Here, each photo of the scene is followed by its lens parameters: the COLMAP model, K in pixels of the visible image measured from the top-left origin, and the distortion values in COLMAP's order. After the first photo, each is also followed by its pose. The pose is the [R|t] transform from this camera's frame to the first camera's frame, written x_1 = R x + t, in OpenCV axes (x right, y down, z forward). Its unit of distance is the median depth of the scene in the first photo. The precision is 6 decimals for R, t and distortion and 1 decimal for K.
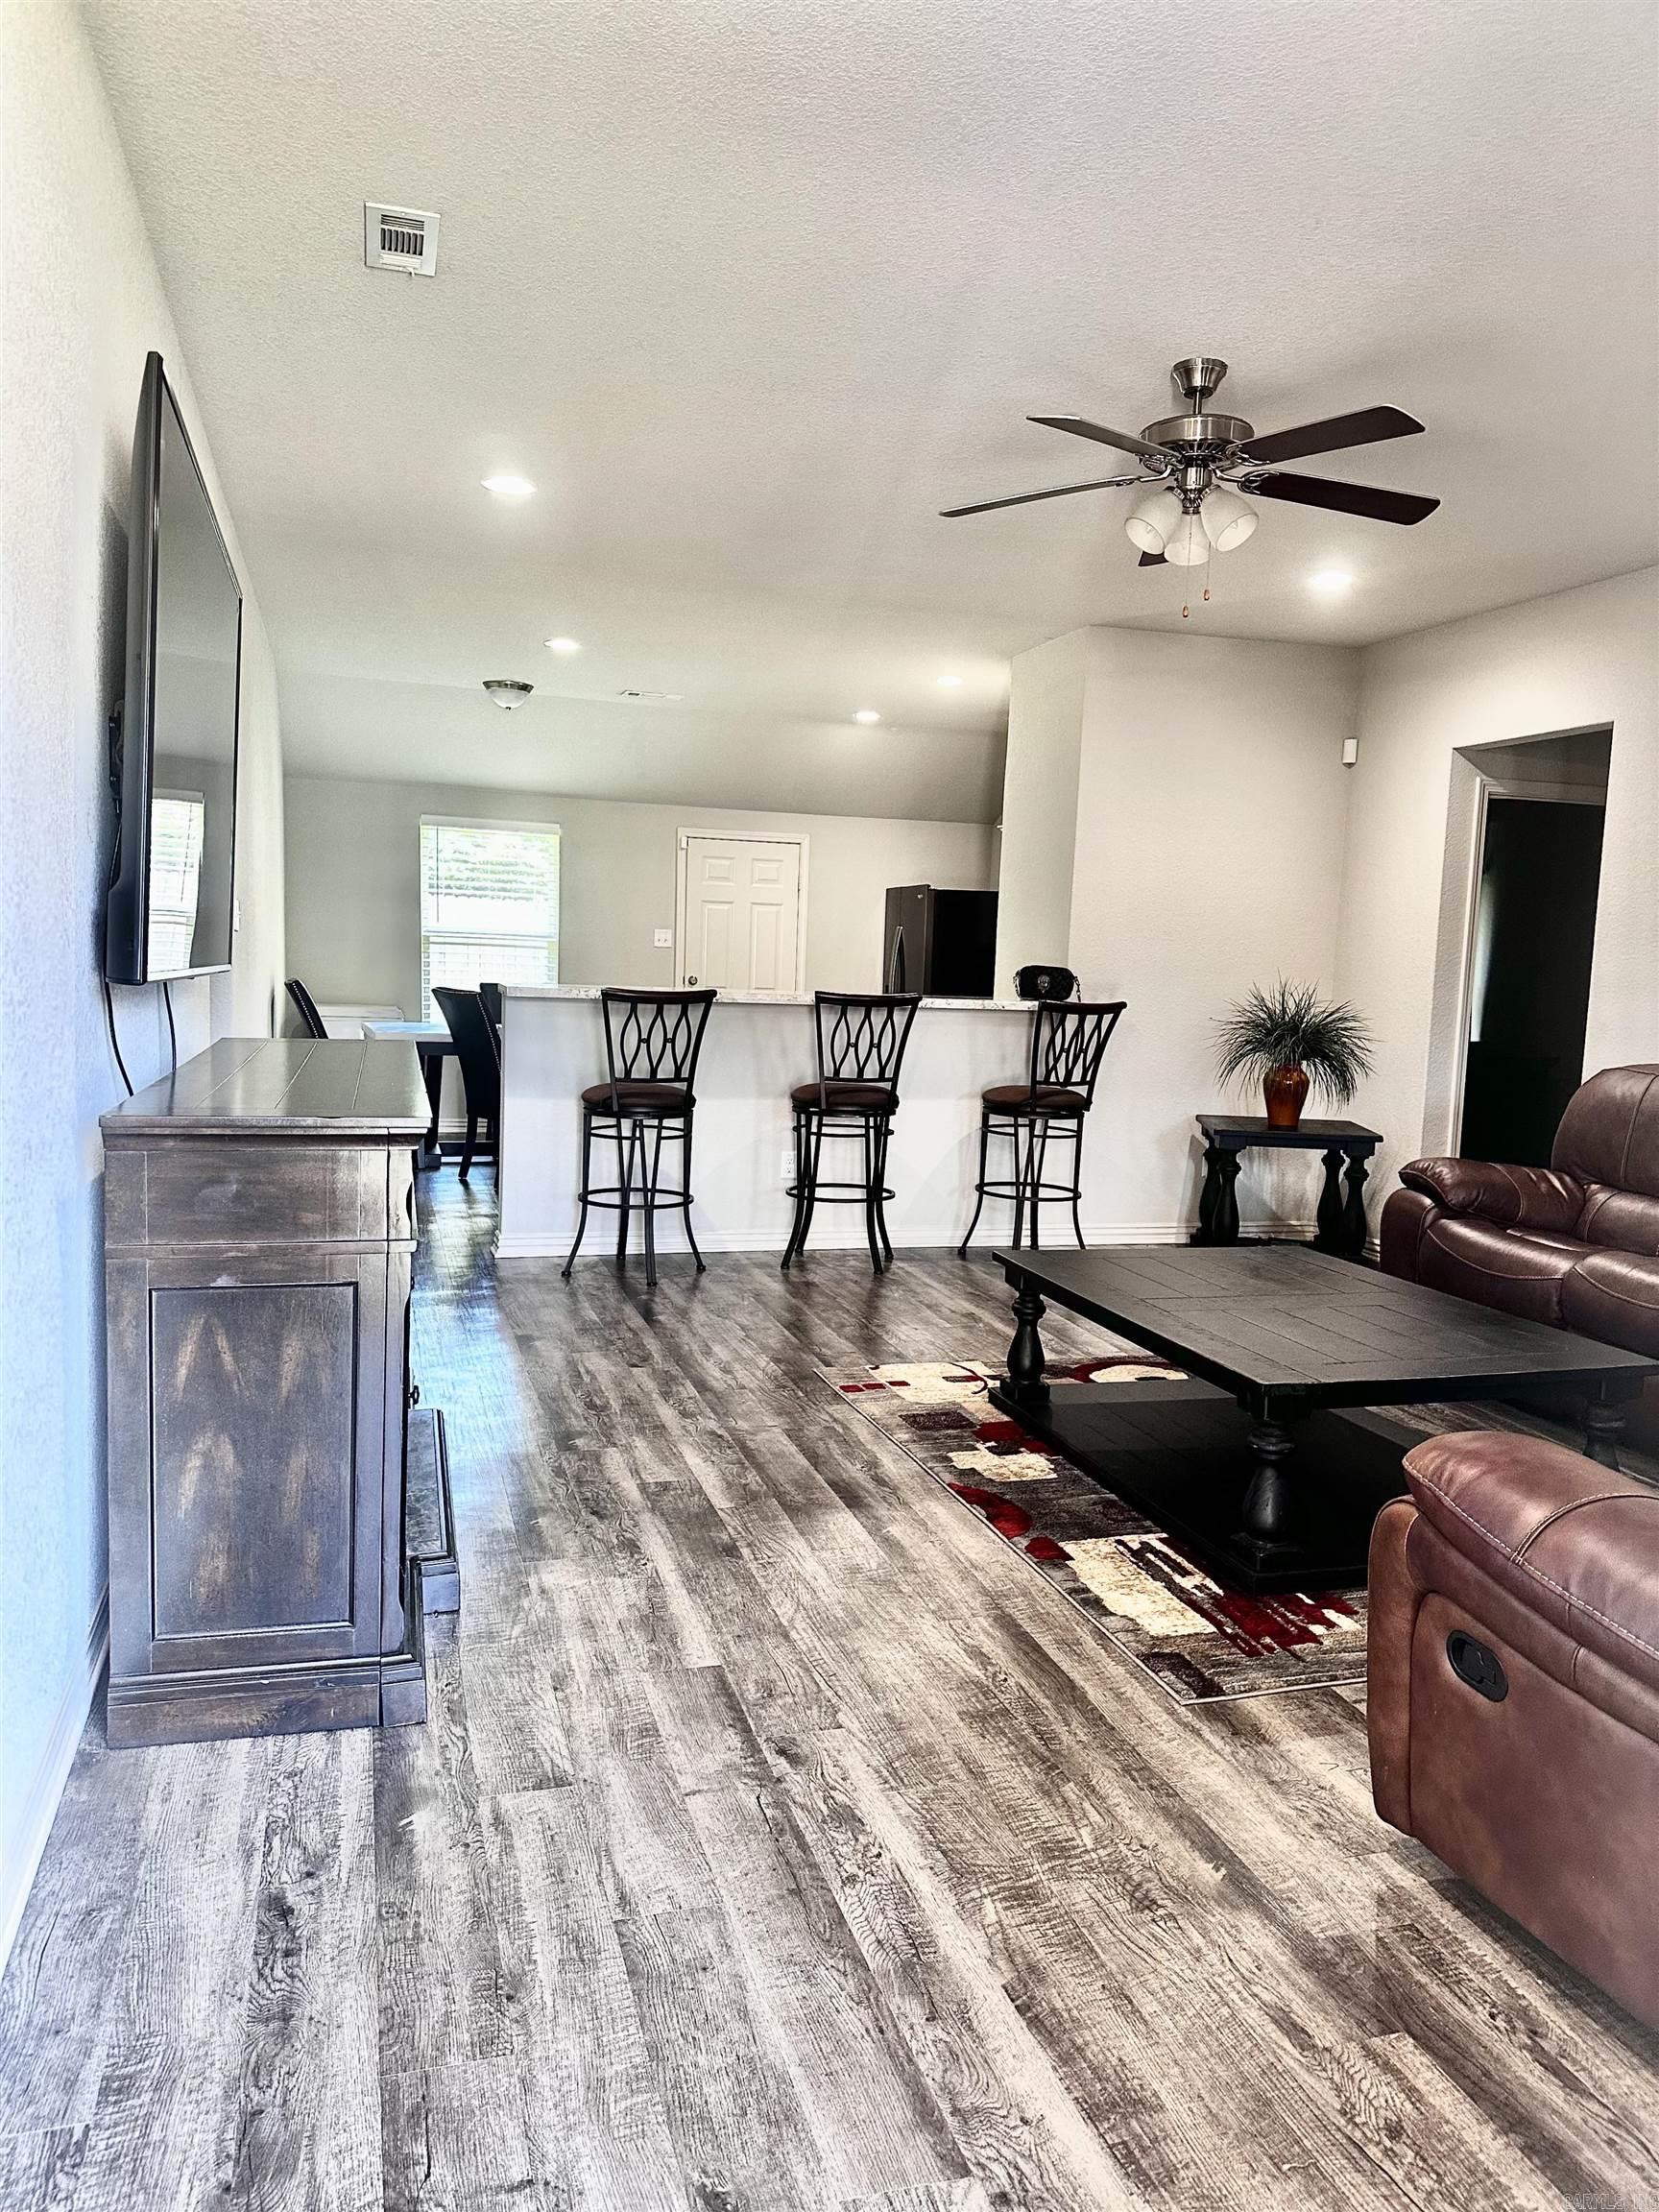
lens RADIAL K [[1559.9, 0, 822.0], [0, 1559.9, 1105.9], [0, 0, 1]] dist [0.069249, -0.094674]
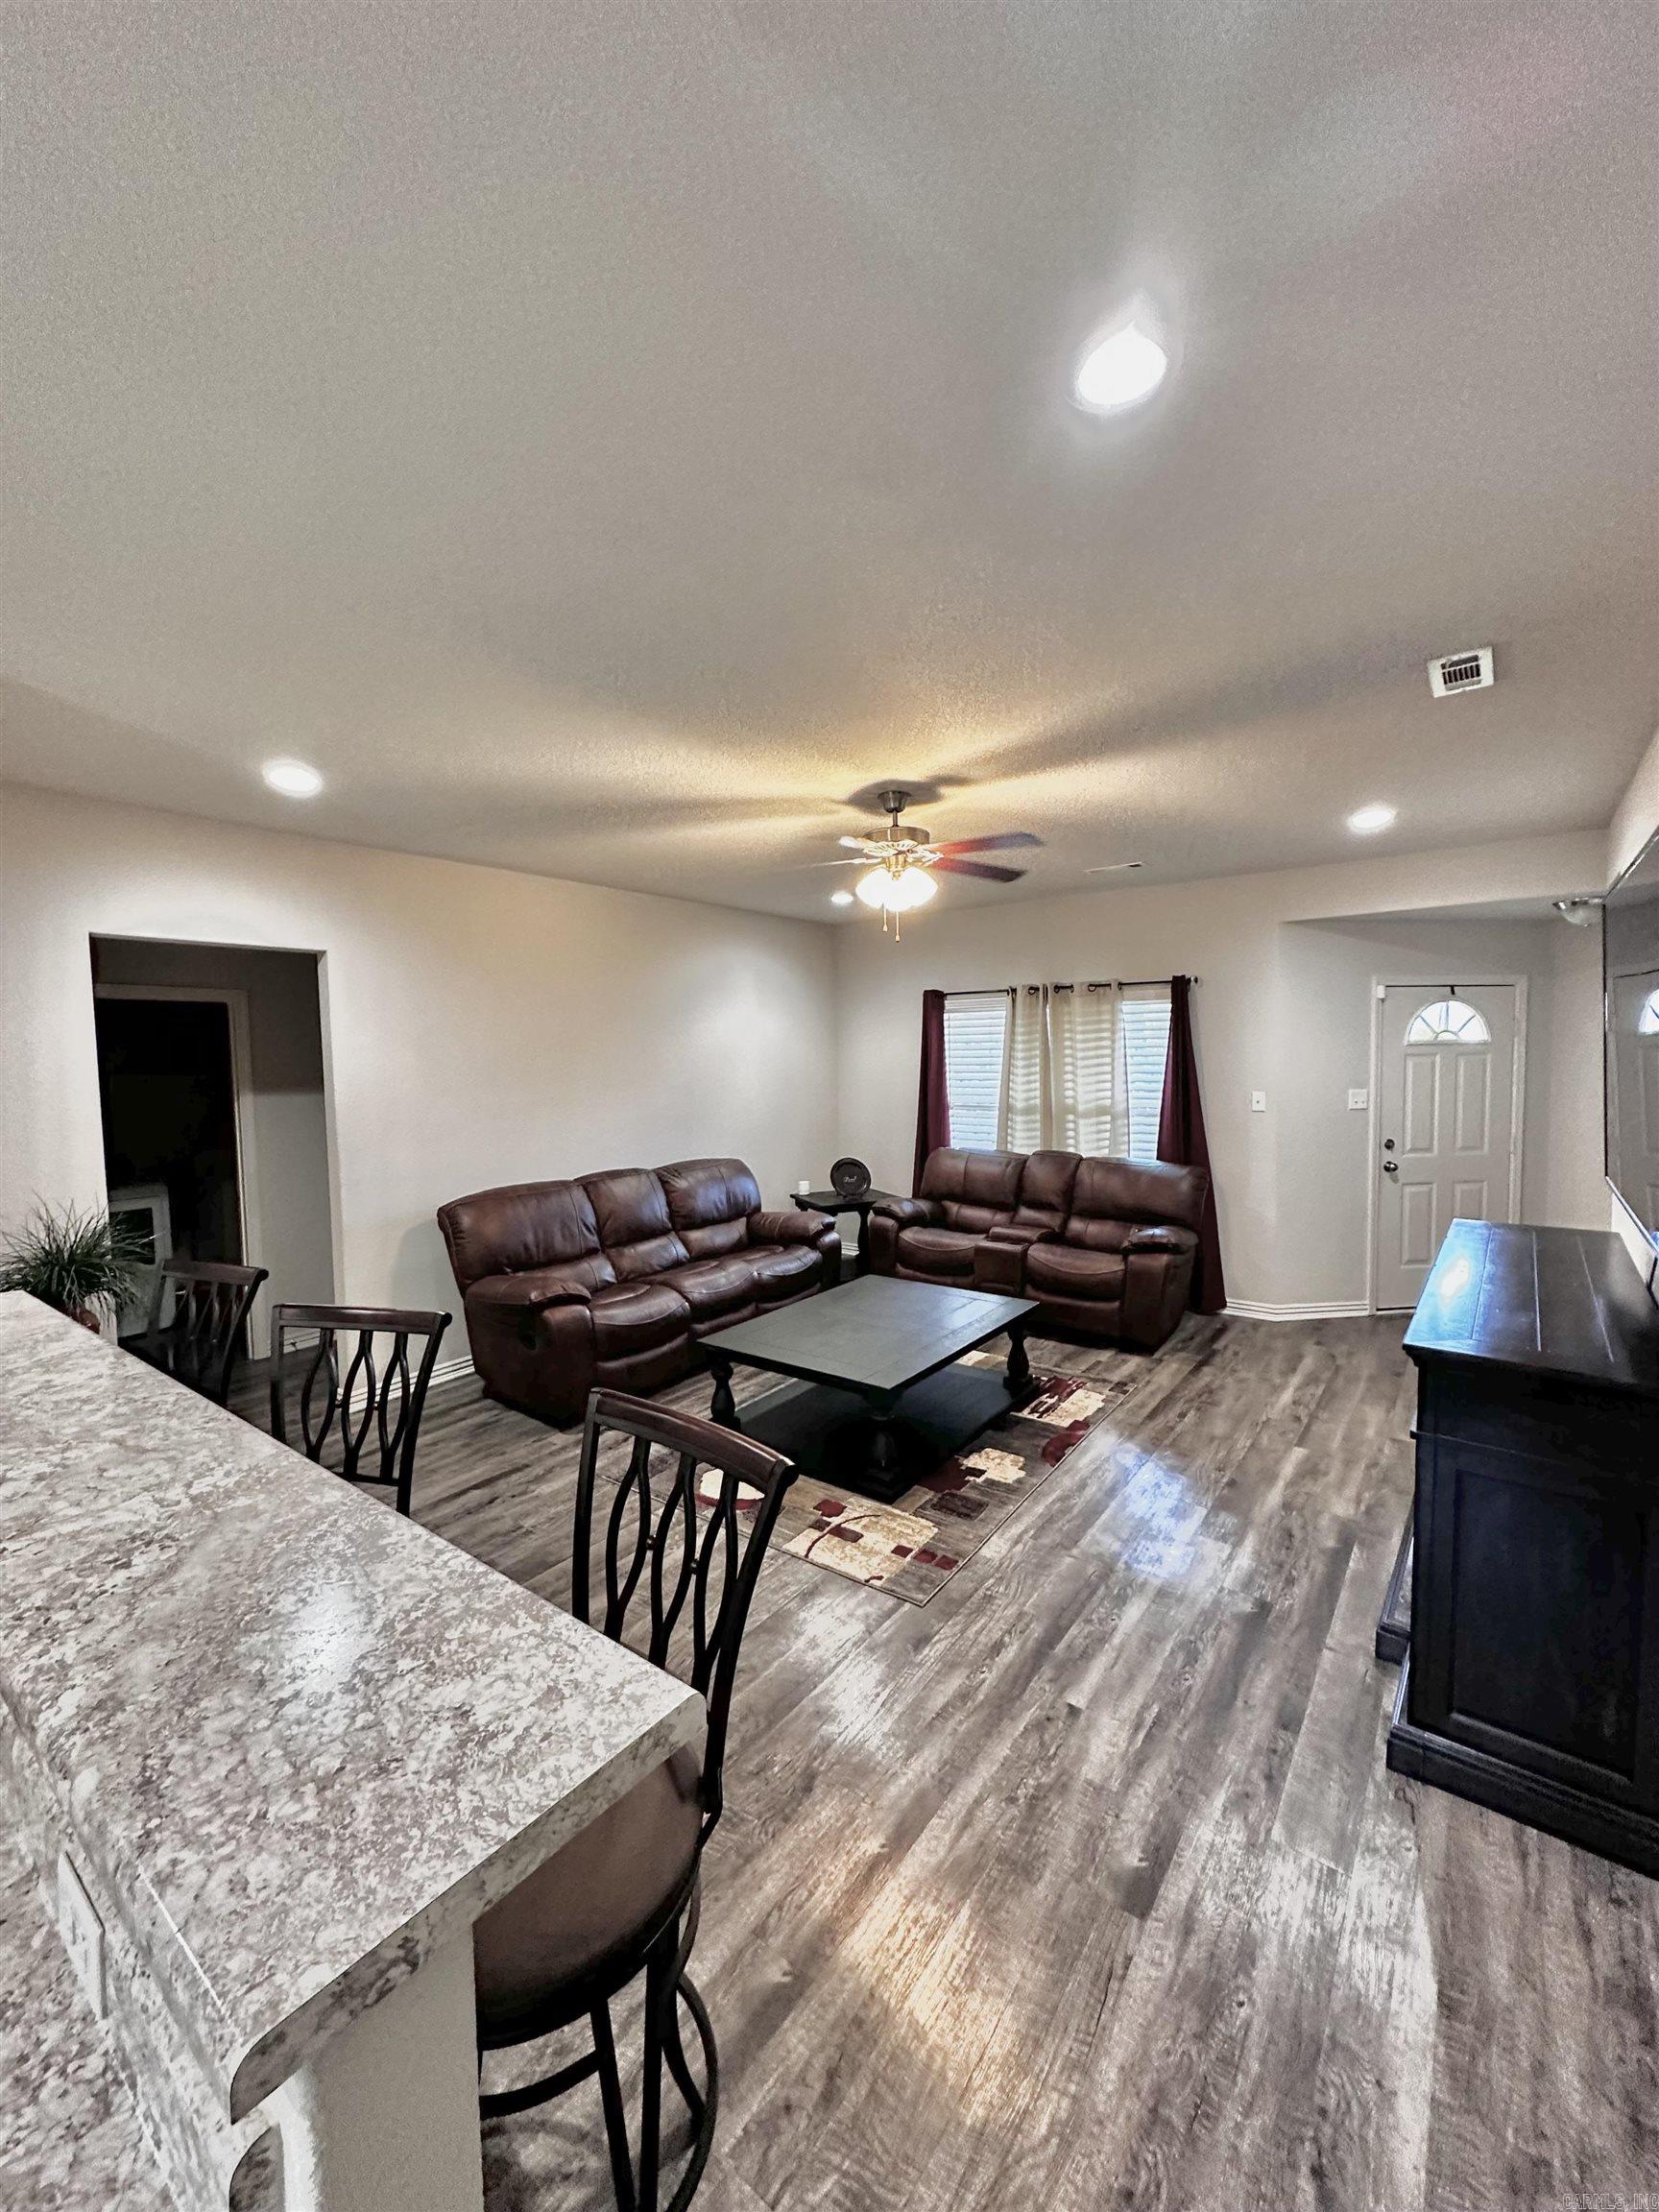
lens RADIAL K [[877.6, 0, 825.6], [0, 877.6, 1098.1], [0, 0, 1]] dist [-0.000064, 0.000758]
pose [[-0.592323, -0.064582, 0.803108, -0.492948], [0.074974, 0.988039, 0.134749, -0.285922], [-0.802204, 0.140027, -0.580397, 1.655327]]
